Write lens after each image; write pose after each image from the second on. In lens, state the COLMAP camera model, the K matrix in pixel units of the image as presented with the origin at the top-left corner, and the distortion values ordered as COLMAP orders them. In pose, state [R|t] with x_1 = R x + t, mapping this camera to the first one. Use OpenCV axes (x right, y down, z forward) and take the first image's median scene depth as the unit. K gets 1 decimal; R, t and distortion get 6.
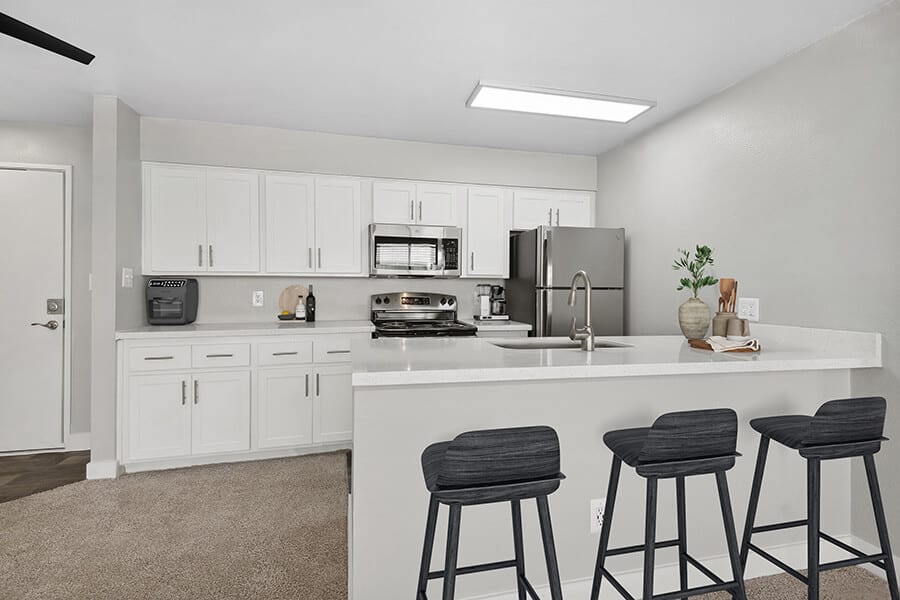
lens RADIAL K [[415.6, 0, 440.2], [0, 415.6, 292.3], [0, 0, 1]] dist [0.047294, -0.022673]
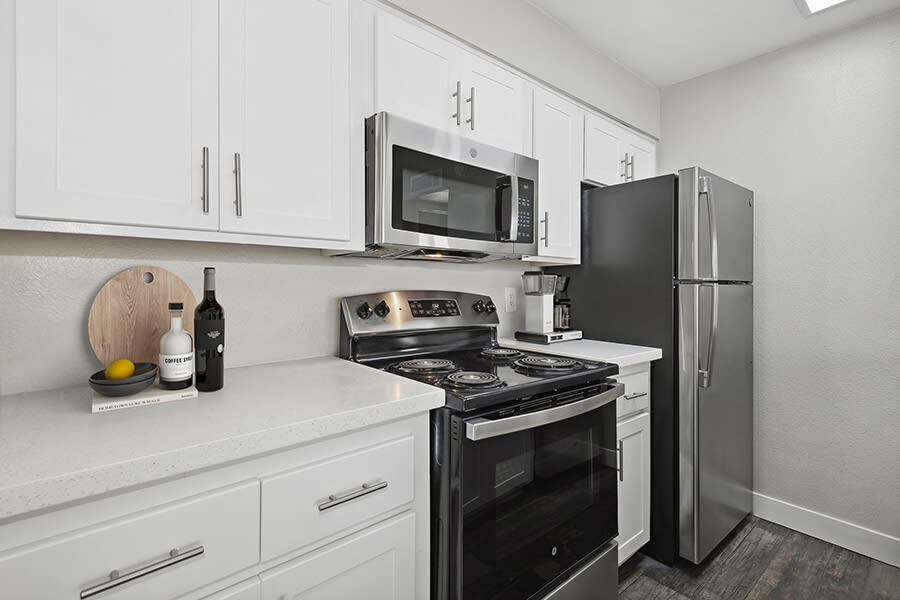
lens RADIAL K [[428.3, 0, 448.2], [0, 428.3, 283.4], [0, 0, 1]] dist [-0.000162, -0.011004]
pose [[0.887748, 0.003629, 0.460315, -0.293848], [0.000942, 0.999953, -0.009699, -0.002997], [-0.460328, 0.009044, 0.887703, 0.626843]]
